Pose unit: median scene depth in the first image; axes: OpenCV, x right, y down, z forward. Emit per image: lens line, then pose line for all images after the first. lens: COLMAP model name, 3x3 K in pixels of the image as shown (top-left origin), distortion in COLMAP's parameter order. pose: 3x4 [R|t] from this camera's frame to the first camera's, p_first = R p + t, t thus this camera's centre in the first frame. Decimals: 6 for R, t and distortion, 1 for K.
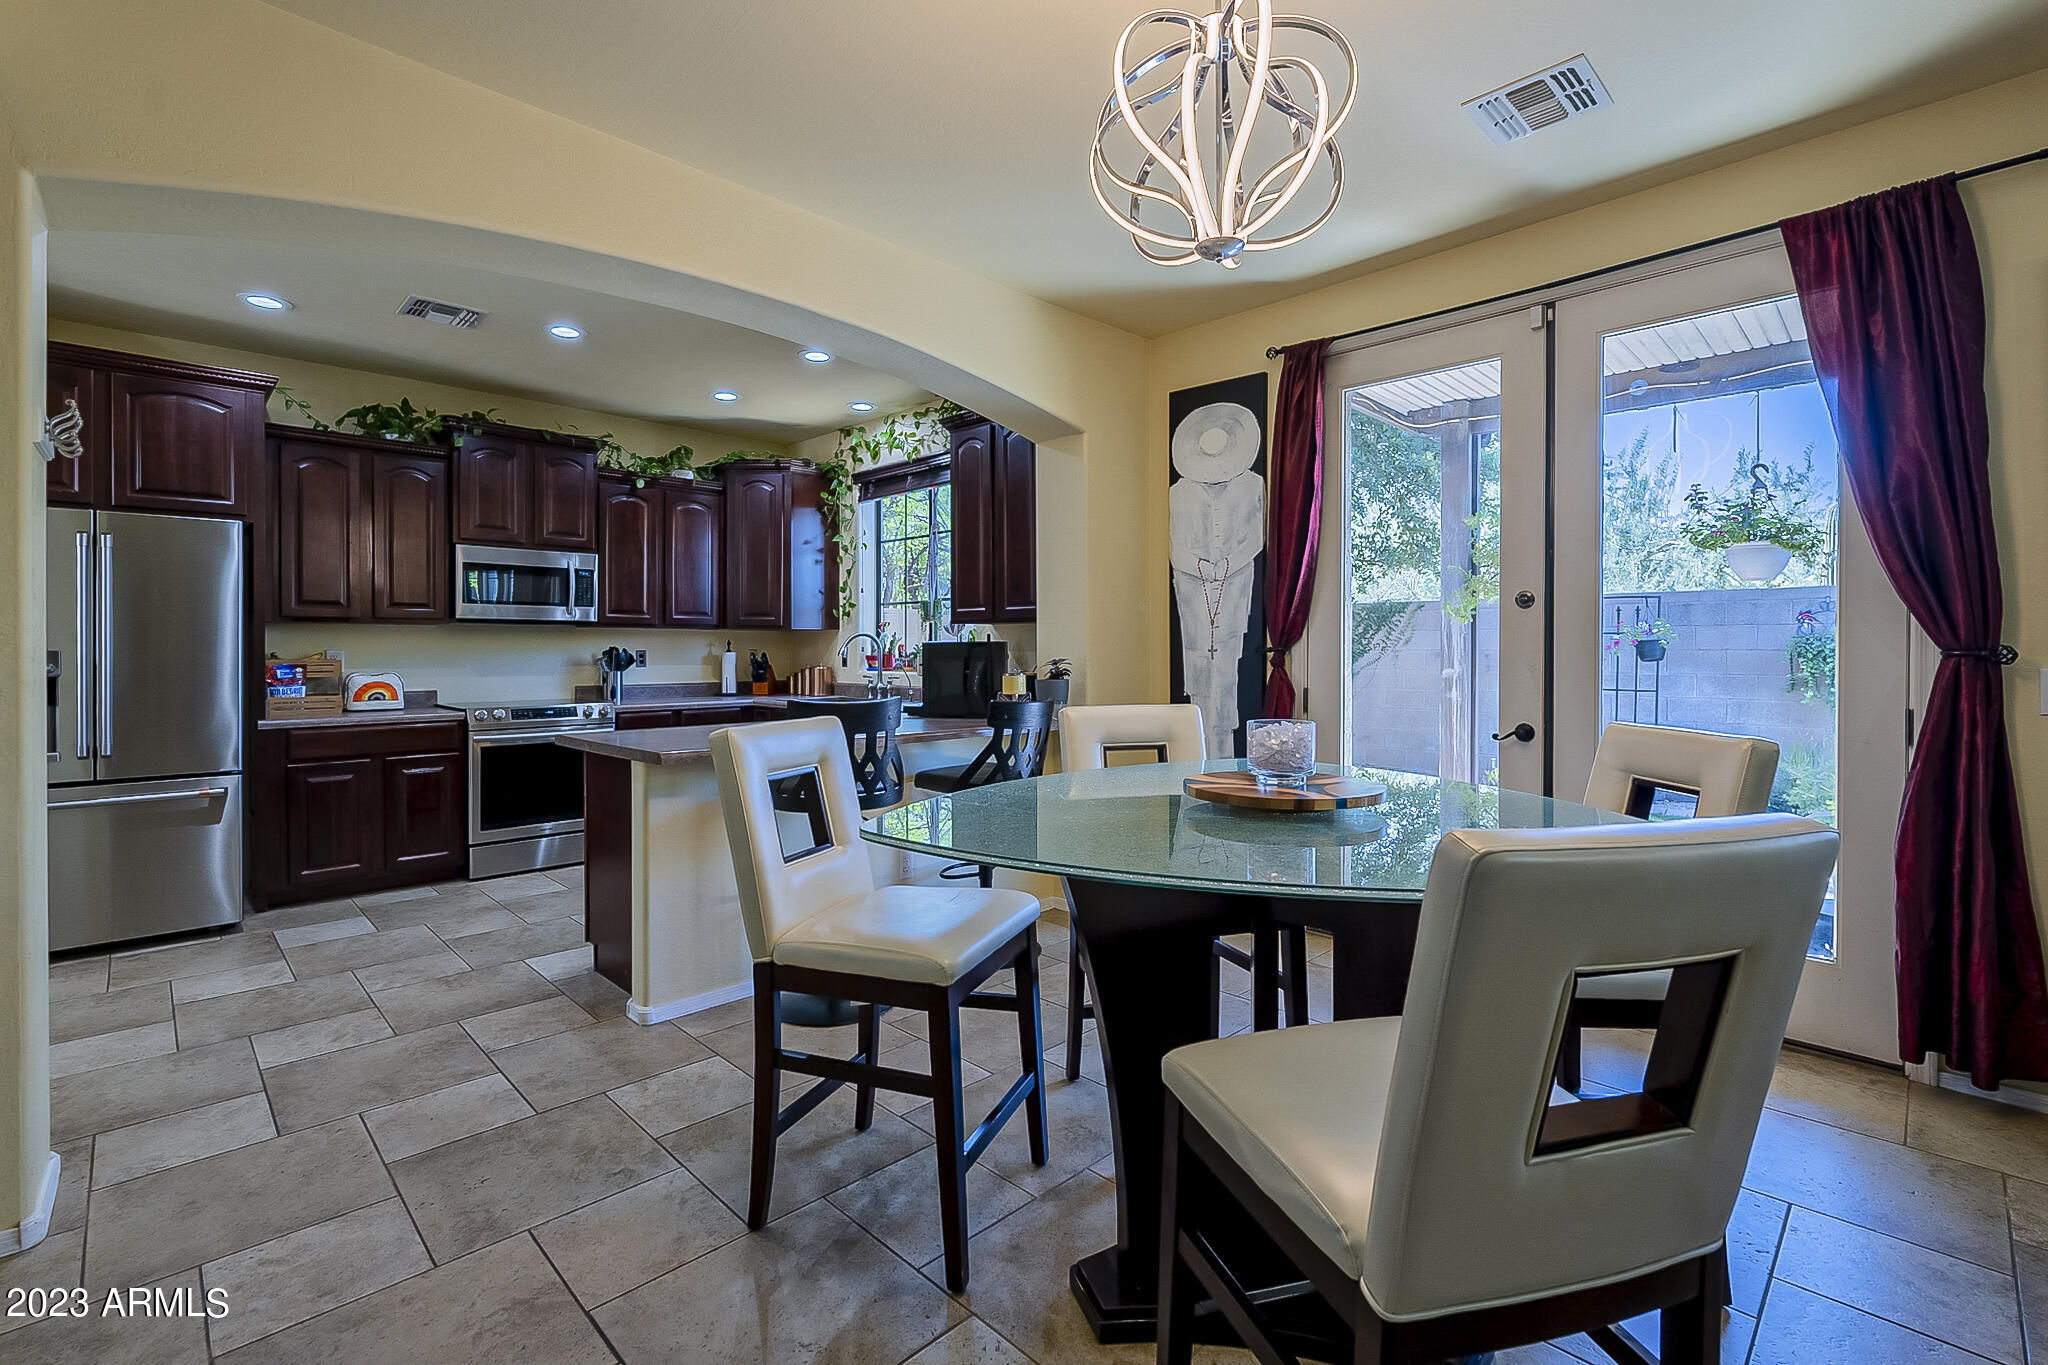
lens RADIAL K [[909.4, 0, 1007.1], [0, 909.4, 656.3], [0, 0, 1]] dist [0.000074, 0.000150]
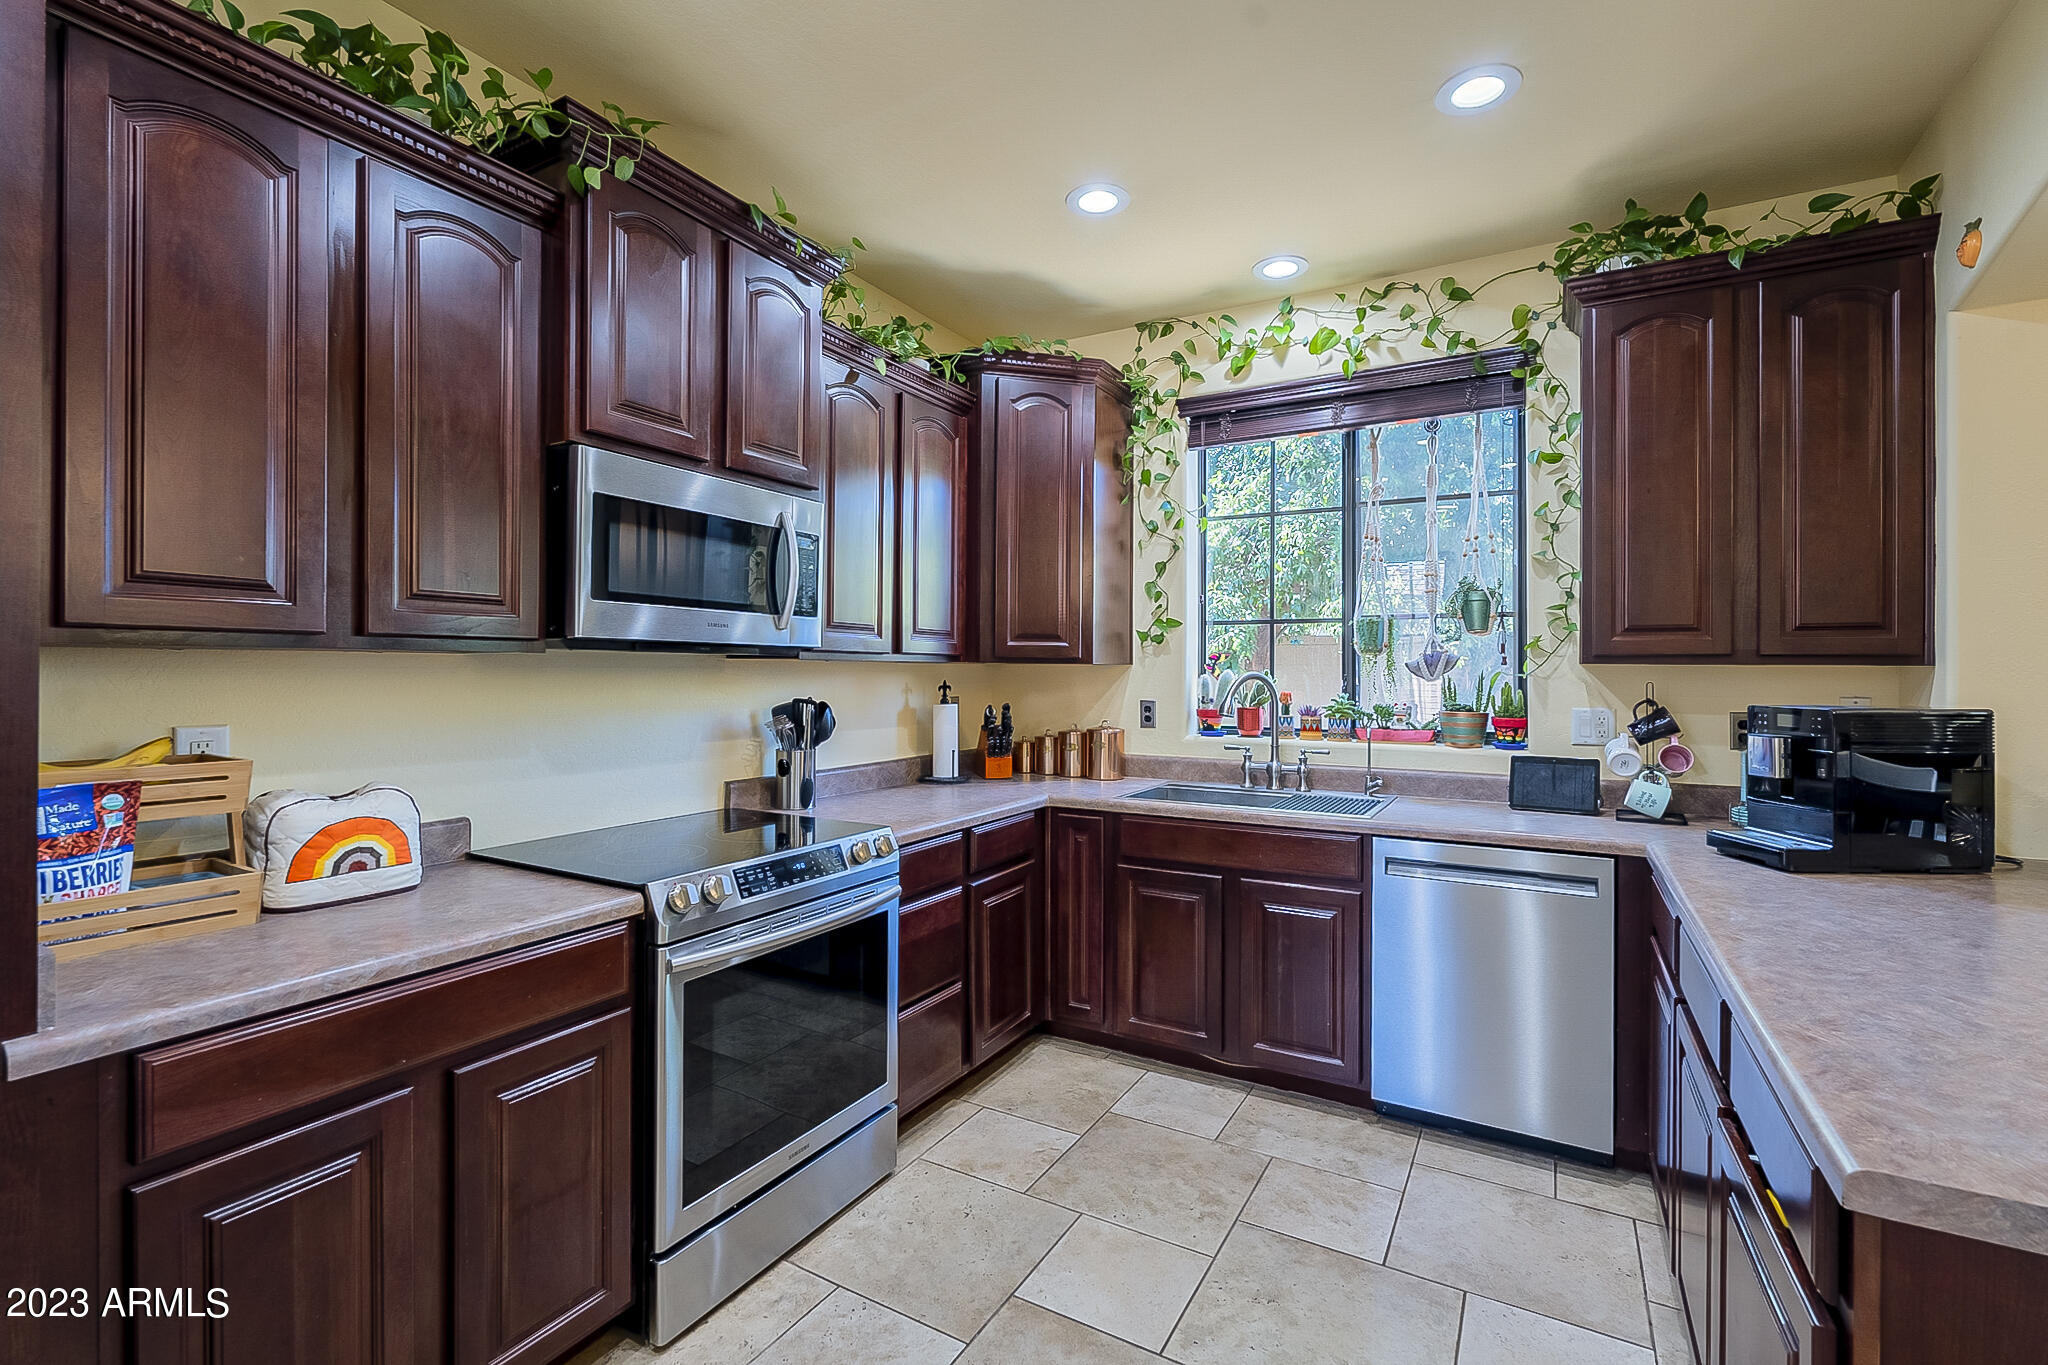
lens RADIAL K [[909.4, 0, 1024.0], [0, 909.4, 677.0], [0, 0, 1]] dist [0.000074, 0.000150]
pose [[0.961852, 0.003914, 0.273543, -0.452079], [-0.003532, 0.999992, -0.001890, -0.021732], [-0.273549, 0.000852, 0.961858, 0.495522]]
